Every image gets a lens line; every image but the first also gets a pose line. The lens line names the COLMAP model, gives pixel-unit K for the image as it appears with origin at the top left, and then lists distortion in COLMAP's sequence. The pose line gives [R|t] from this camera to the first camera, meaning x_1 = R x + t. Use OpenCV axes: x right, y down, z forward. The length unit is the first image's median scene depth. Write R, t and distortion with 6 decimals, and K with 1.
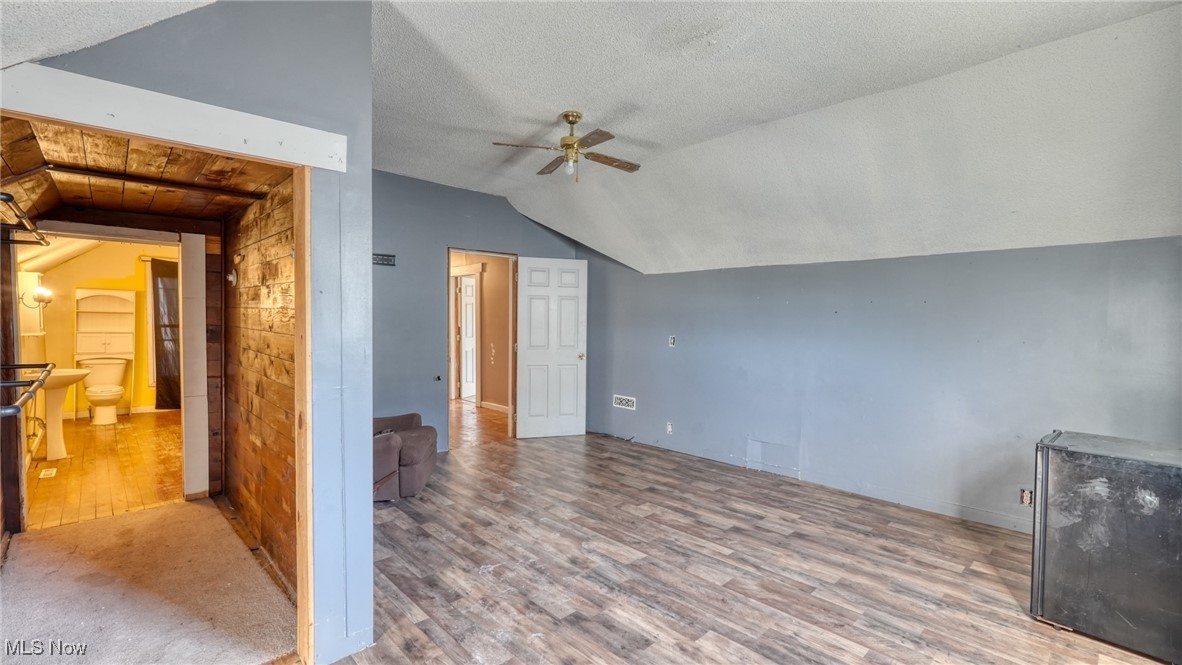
lens RADIAL K [[512.9, 0, 592.1], [0, 512.9, 328.4], [0, 0, 1]] dist [-0.011672, 0.000922]
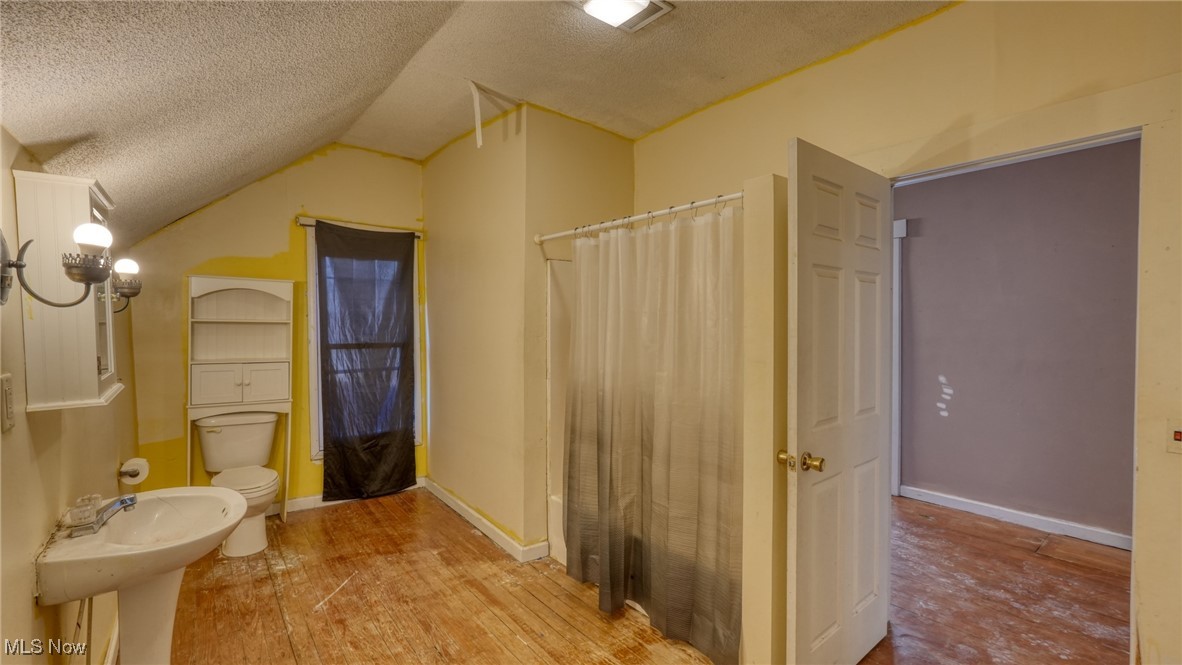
lens RADIAL K [[512.9, 0, 591.3], [0, 512.9, 329.1], [0, 0, 1]] dist [-0.011672, 0.000922]
pose [[0.994662, -0.009357, -0.102757, -0.540739], [0.008488, 0.999924, -0.008890, -0.017089], [0.102832, 0.007970, 0.994667, 0.511199]]
